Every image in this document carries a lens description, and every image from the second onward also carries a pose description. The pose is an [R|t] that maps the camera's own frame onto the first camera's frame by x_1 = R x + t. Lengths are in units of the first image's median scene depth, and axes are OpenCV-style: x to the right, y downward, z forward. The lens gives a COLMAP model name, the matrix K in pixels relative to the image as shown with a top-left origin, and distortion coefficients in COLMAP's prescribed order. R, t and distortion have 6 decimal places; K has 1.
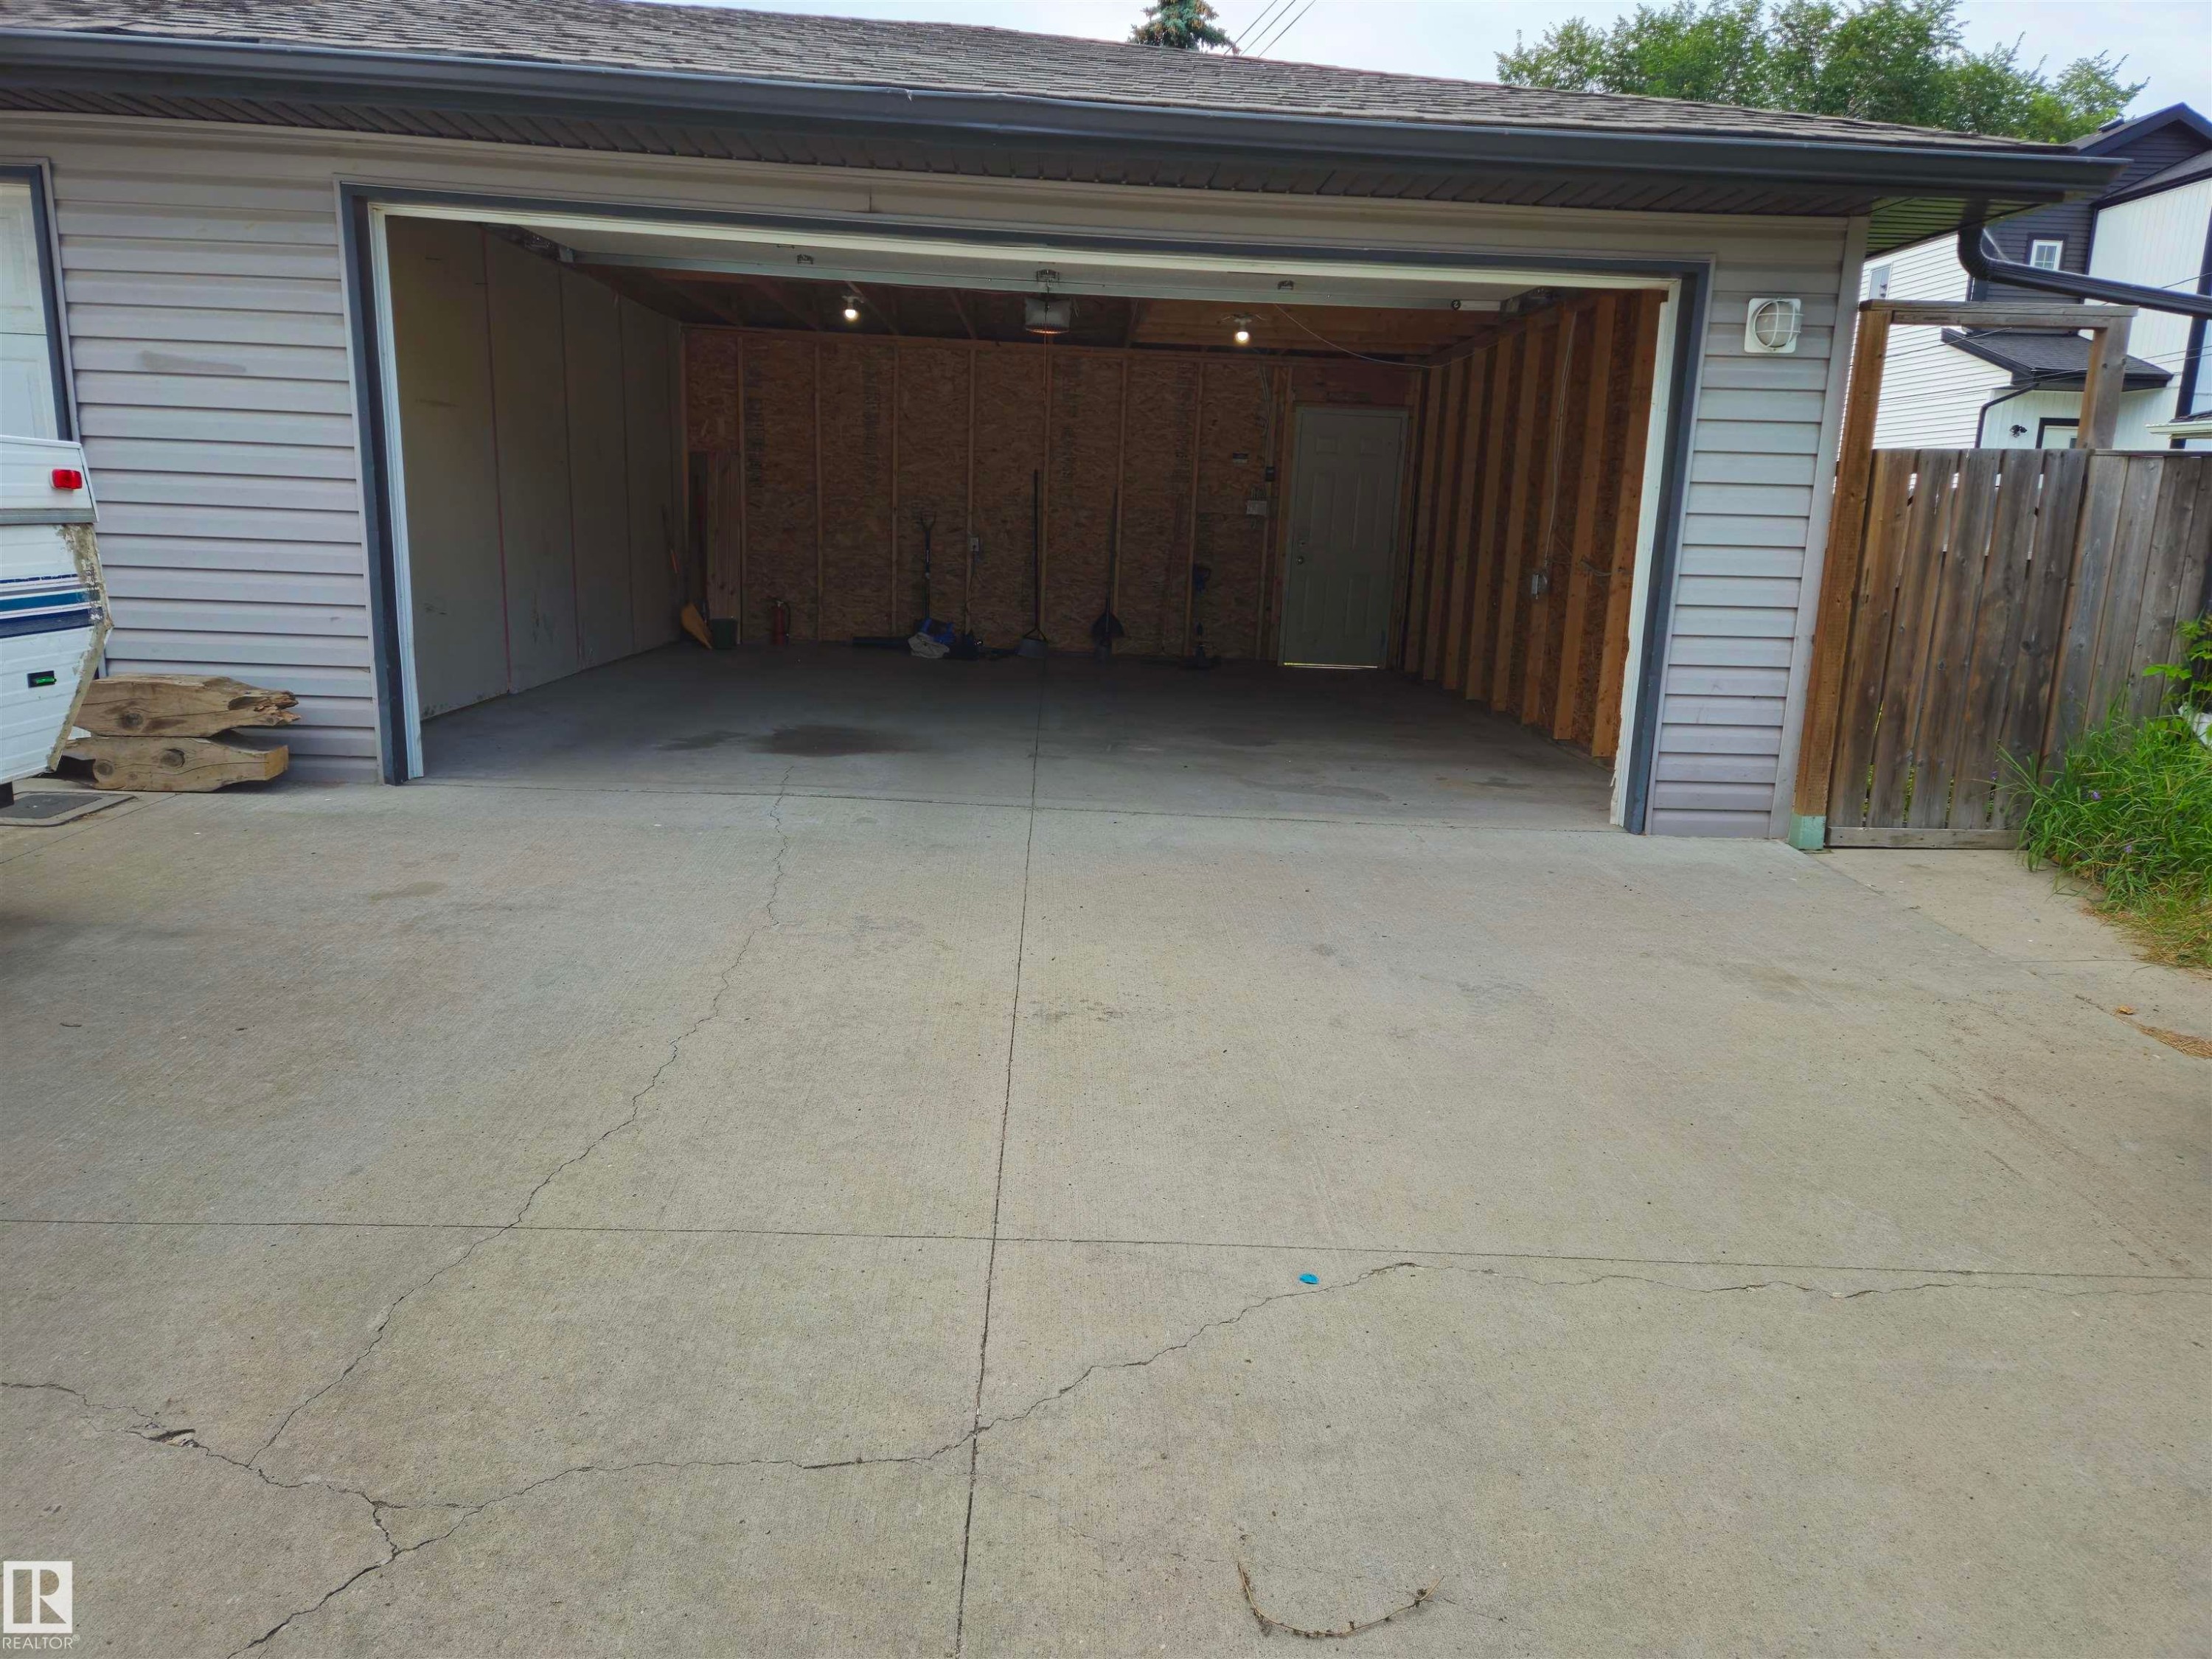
lens RADIAL K [[1468.8, 0, 1111.1], [0, 1468.8, 832.2], [0, 0, 1]] dist [0.066393, -0.049614]
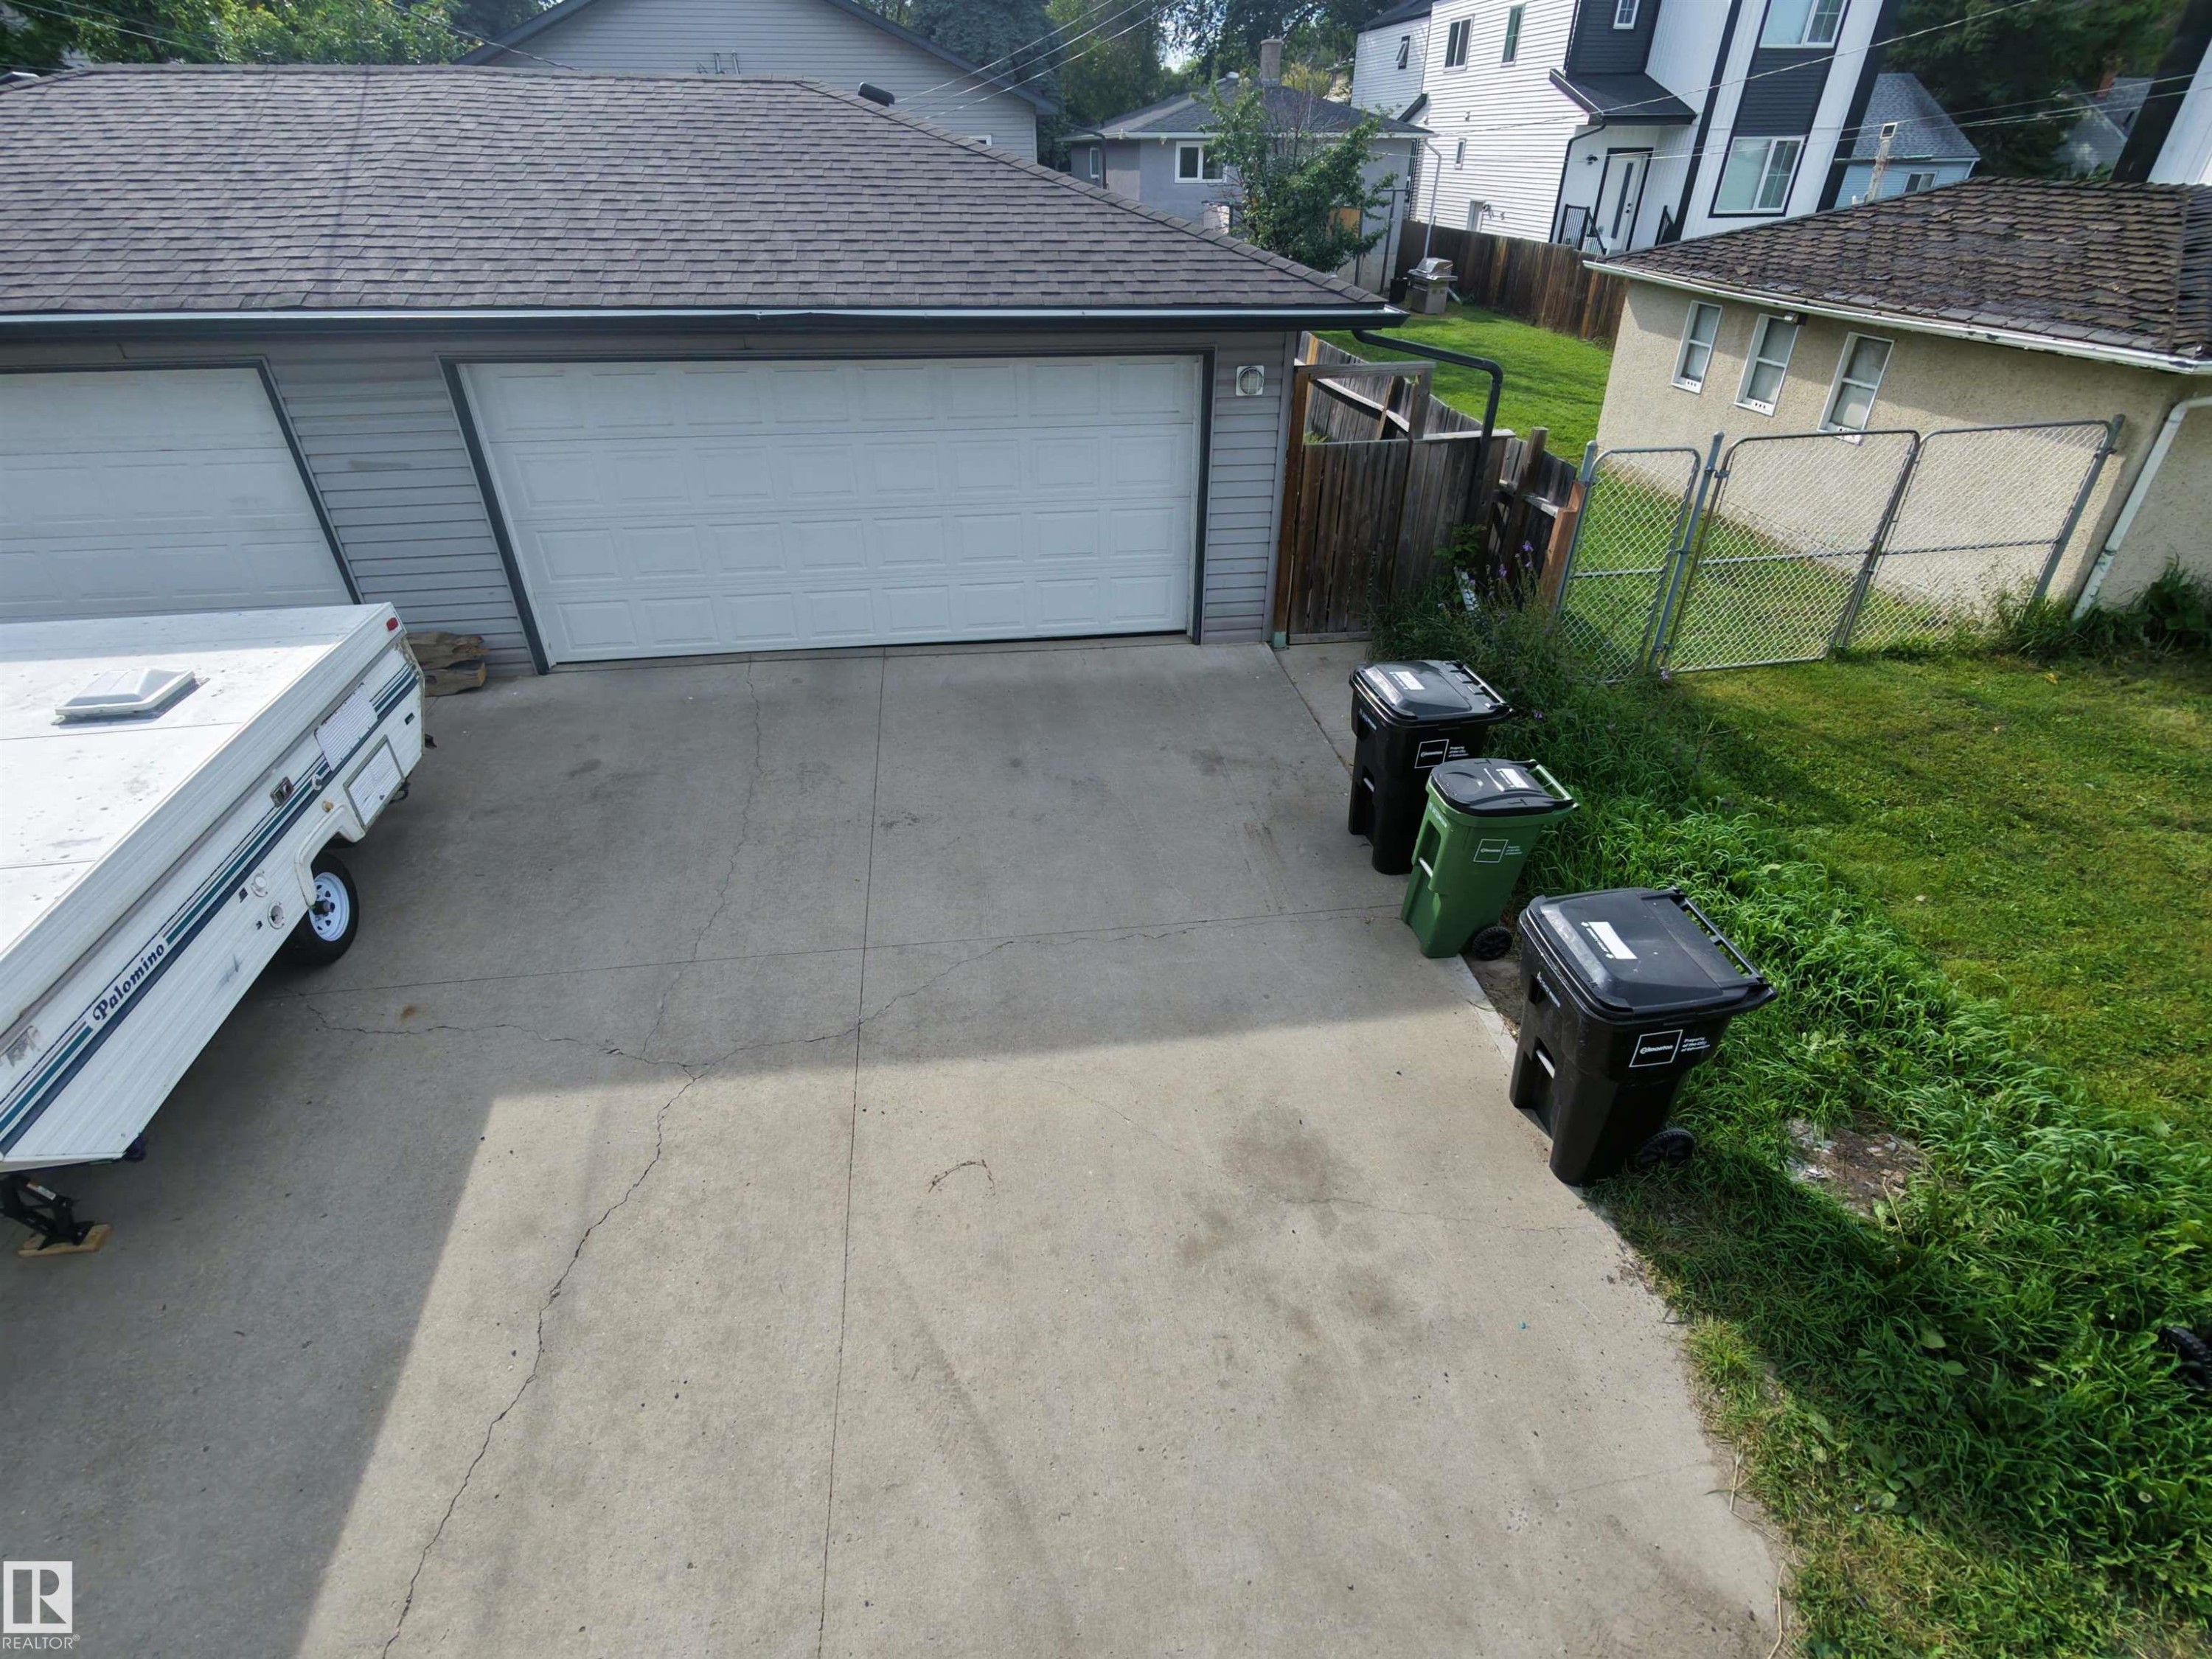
lens RADIAL K [[1049.3, 0, 1103.6], [0, 1049.3, 821.6], [0, 0, 1]] dist [-0.001066, -0.000574]
pose [[0.993722, -0.087209, 0.070085, 0.125859], [0.056265, 0.930987, 0.360690, -0.319180], [-0.096704, -0.354482, 0.930049, -0.407577]]
